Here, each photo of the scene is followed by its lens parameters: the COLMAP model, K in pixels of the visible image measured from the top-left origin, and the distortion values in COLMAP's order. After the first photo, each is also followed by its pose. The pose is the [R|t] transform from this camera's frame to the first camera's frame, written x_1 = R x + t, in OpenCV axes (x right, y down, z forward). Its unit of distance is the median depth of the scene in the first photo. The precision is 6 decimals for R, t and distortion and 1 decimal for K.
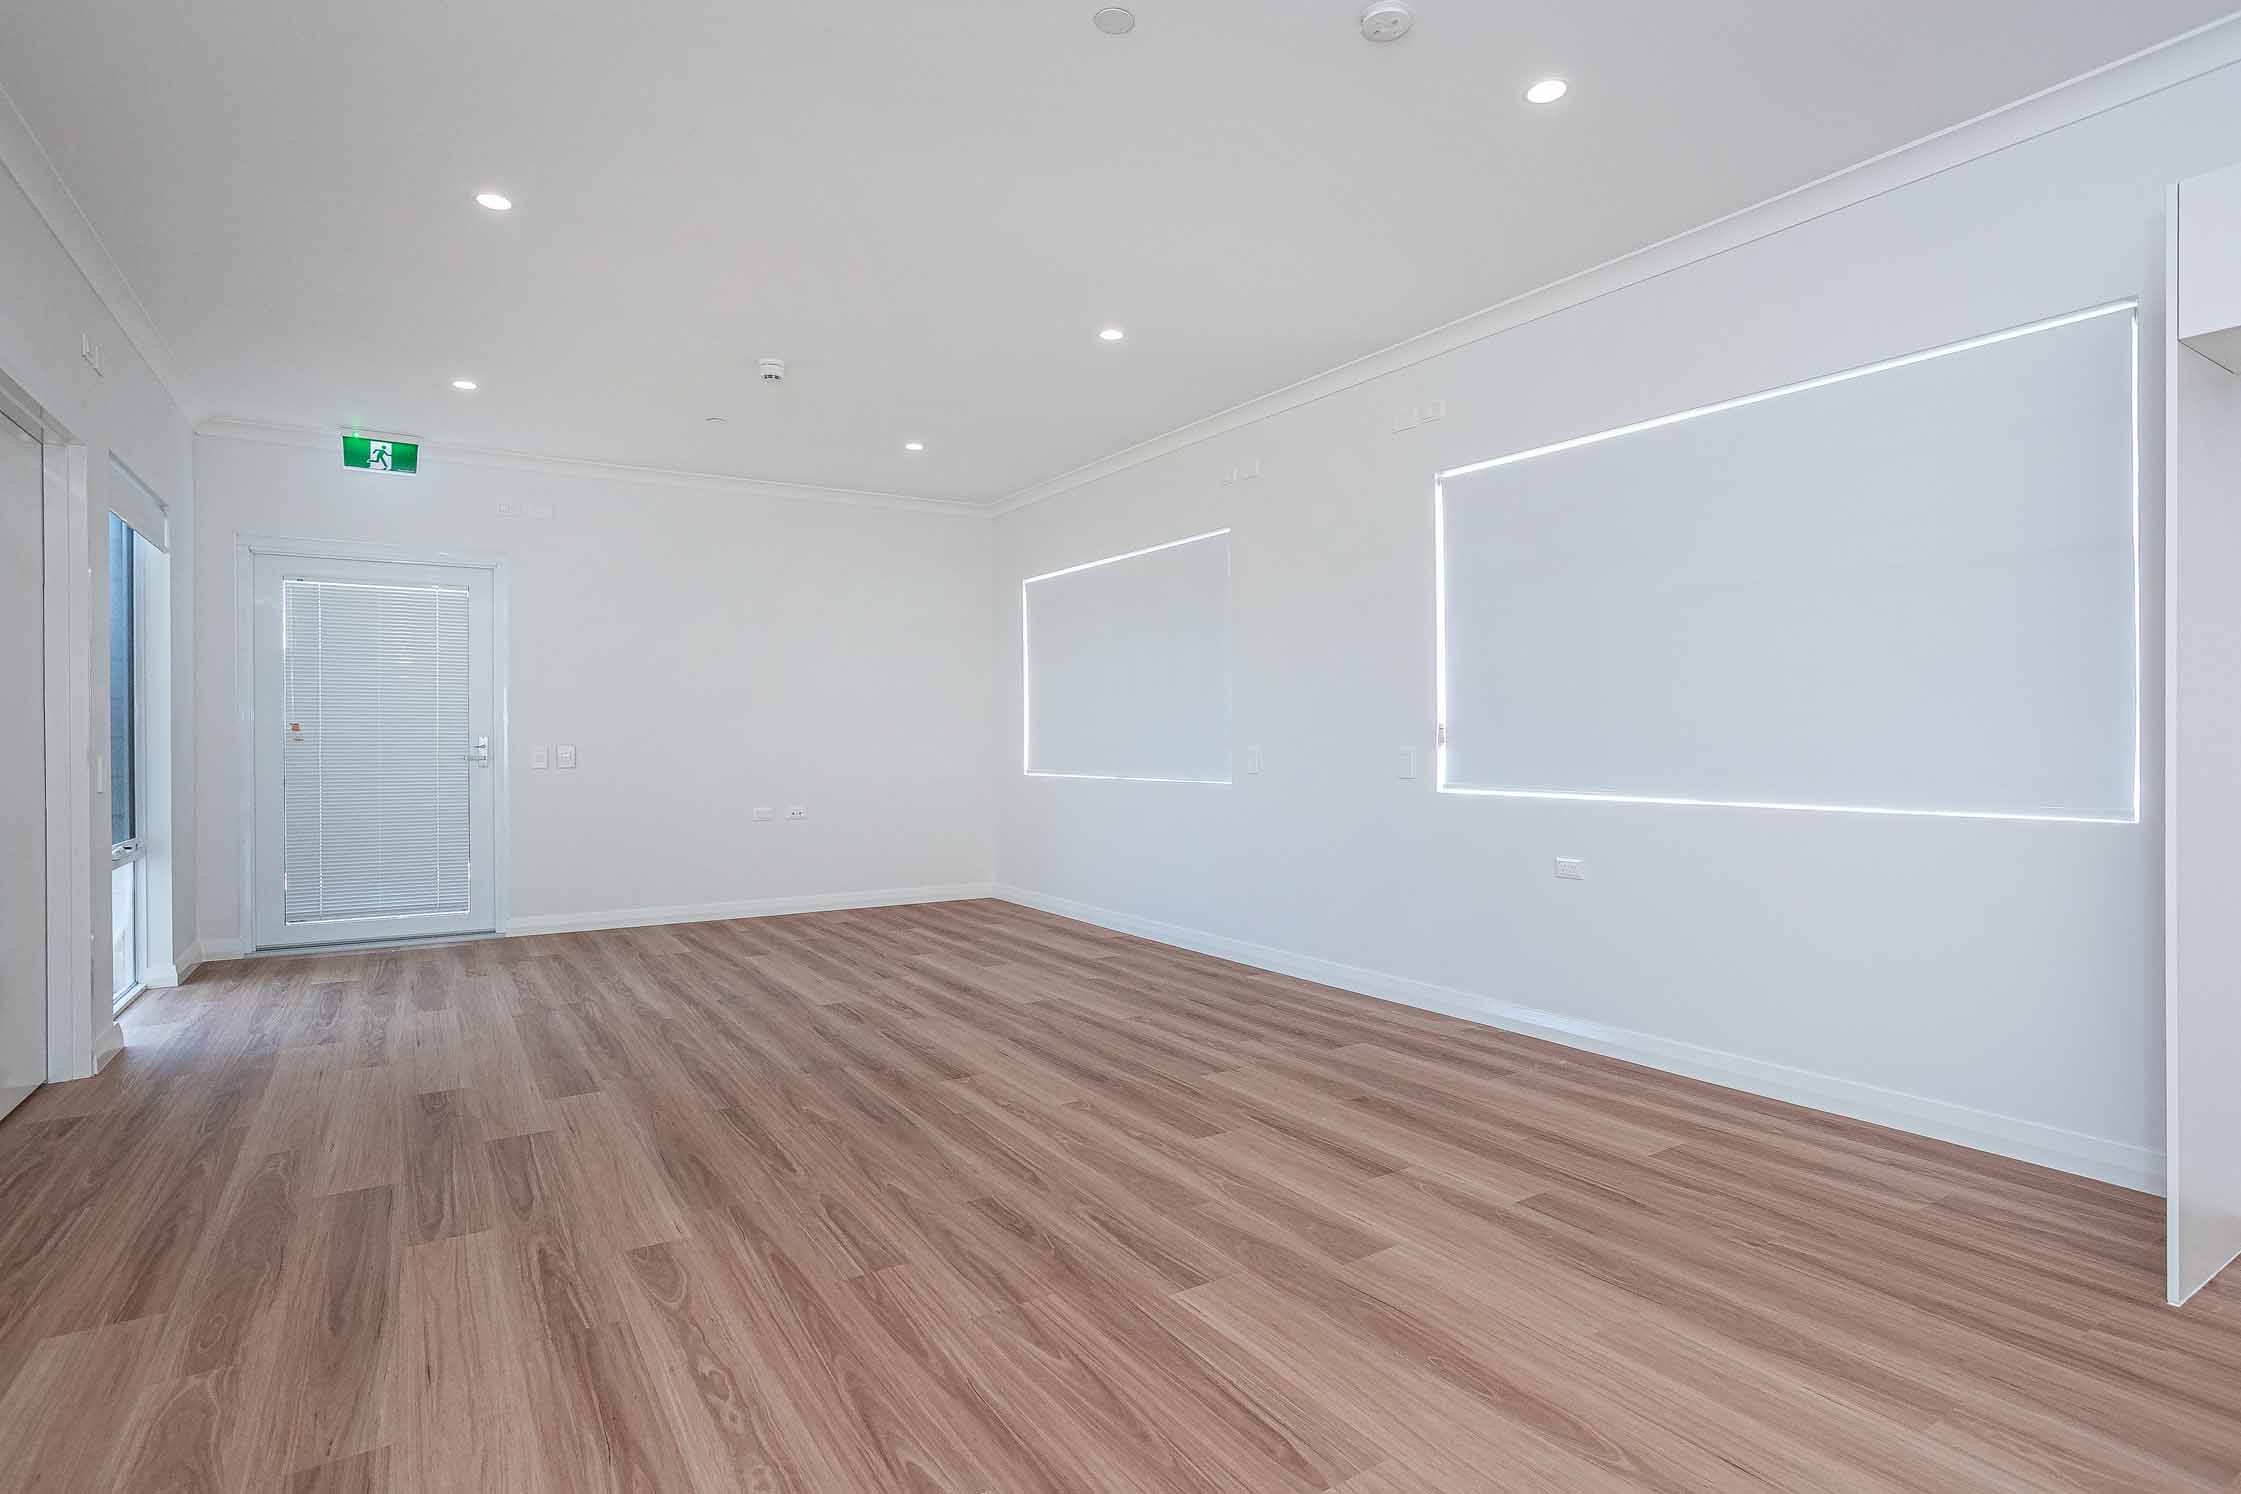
lens RADIAL K [[1128.4, 0, 1122.3], [0, 1128.4, 735.4], [0, 0, 1]] dist [-0.041372, 0.018350]
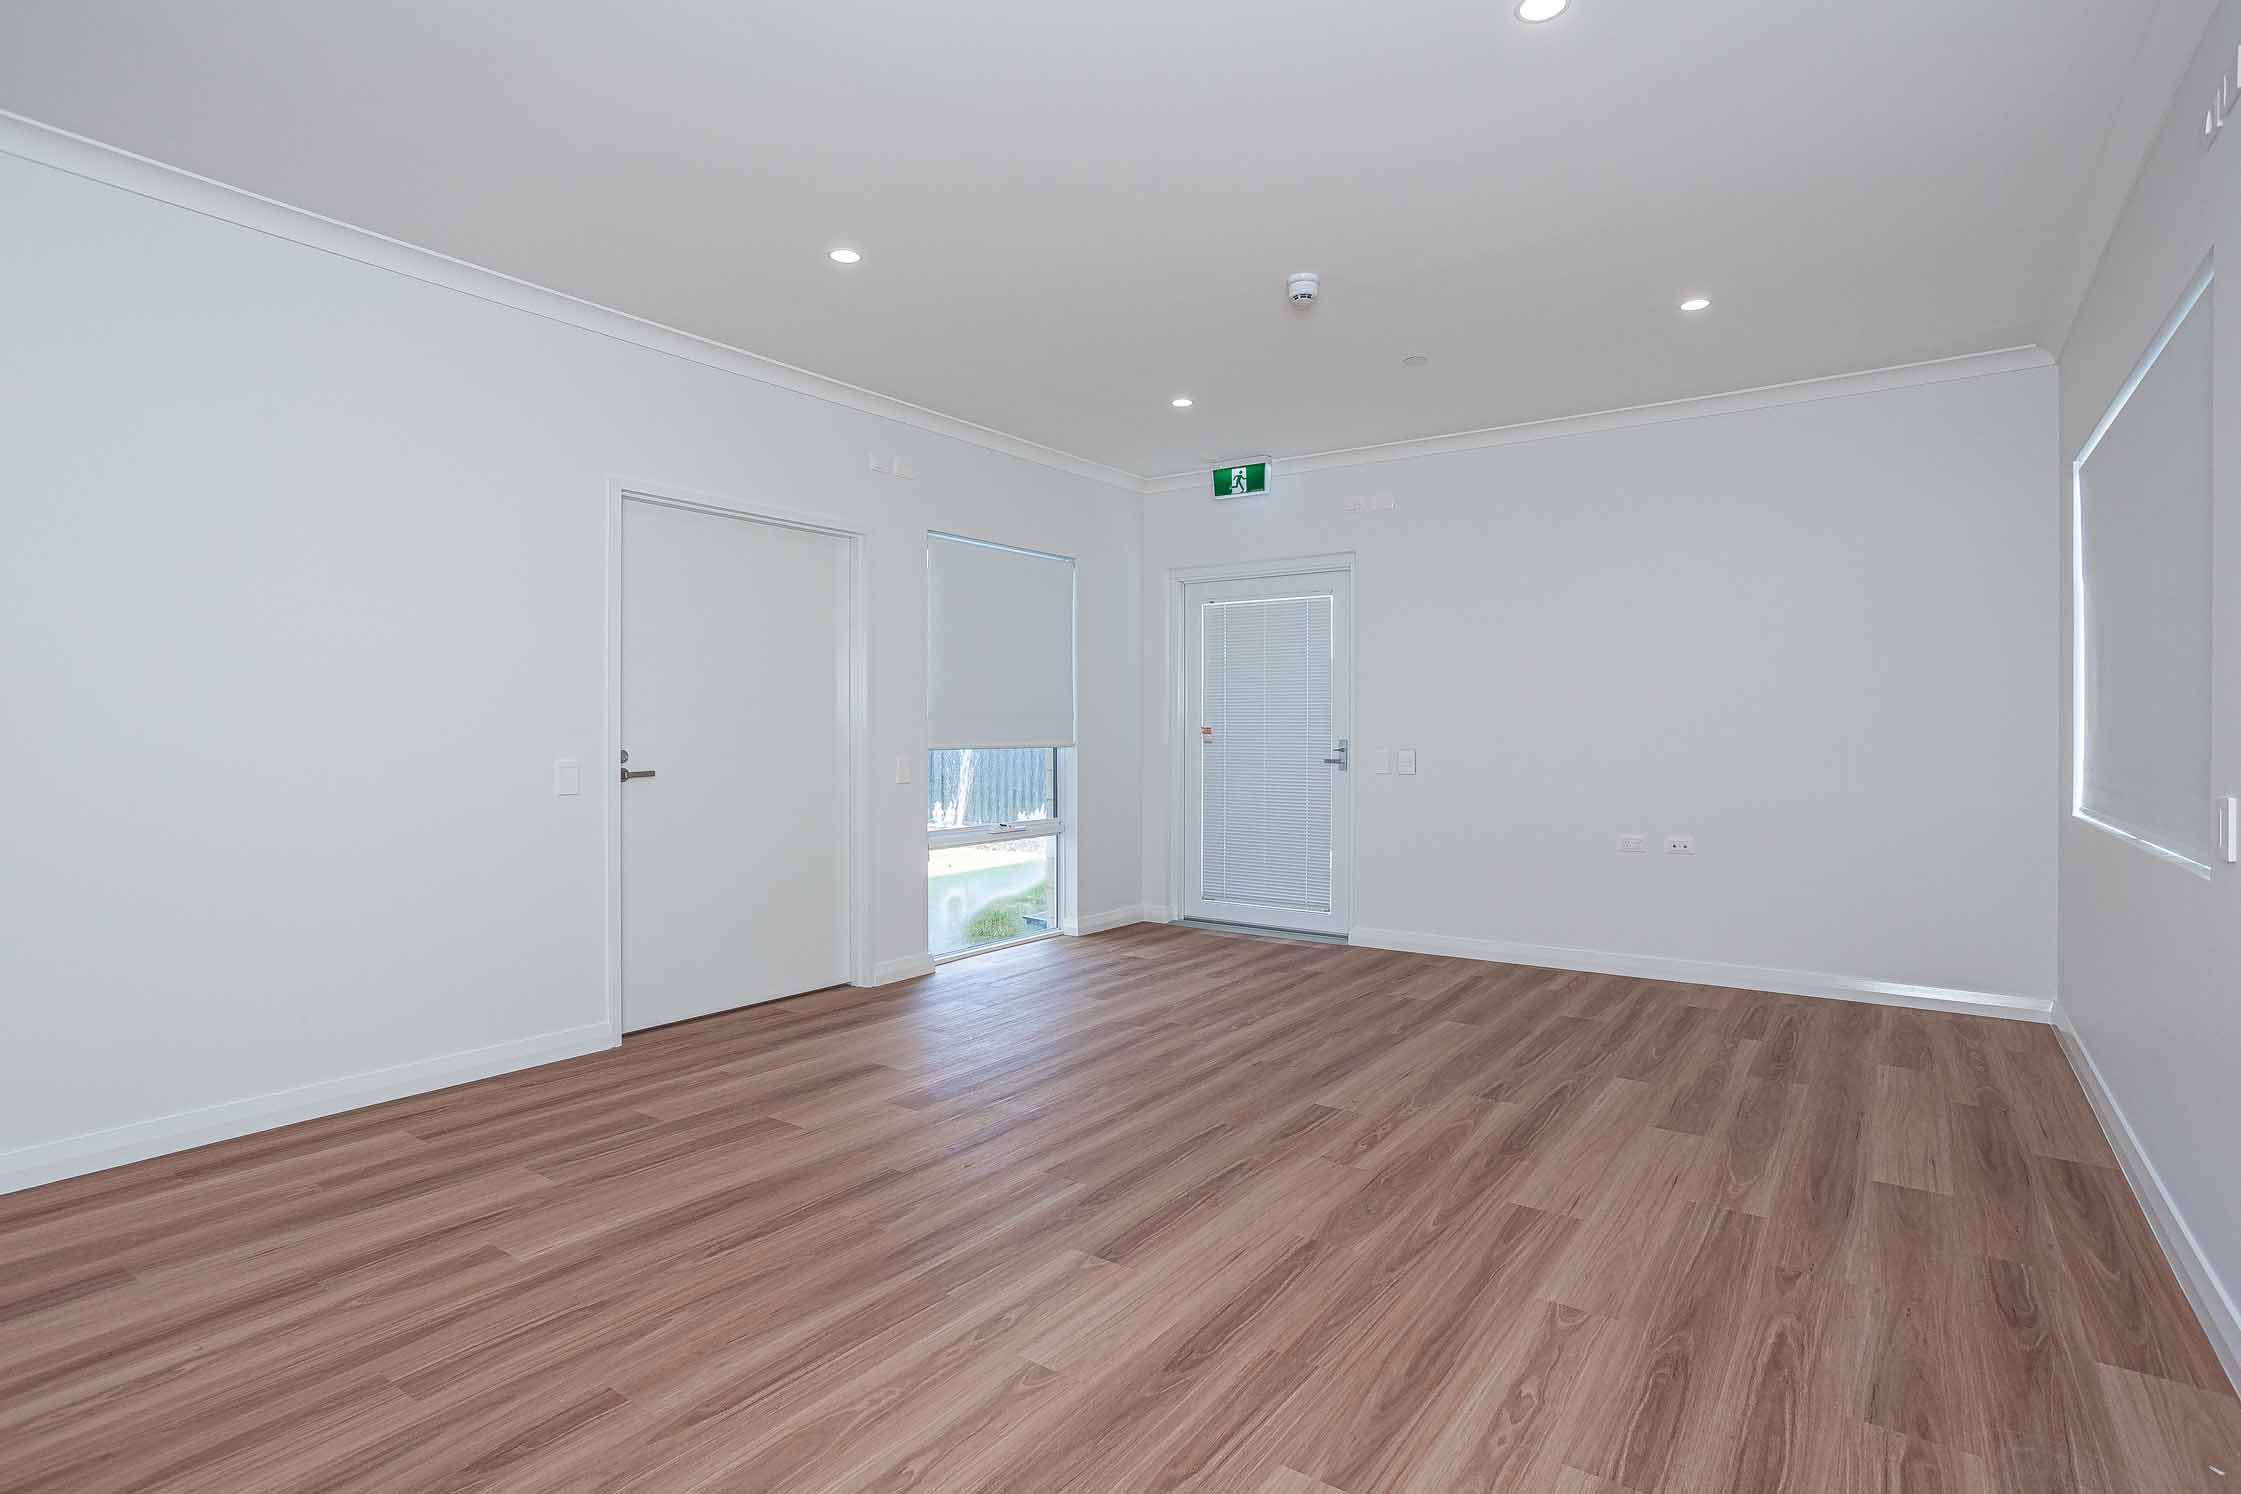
lens RADIAL K [[1128.4, 0, 1106.1], [0, 1128.4, 732.3], [0, 0, 1]] dist [-0.041372, 0.018350]
pose [[0.366130, 0.001573, -0.930562, 0.527132], [0.004506, 0.999984, 0.003464, -0.018308], [0.930553, -0.005461, 0.366117, 0.813373]]
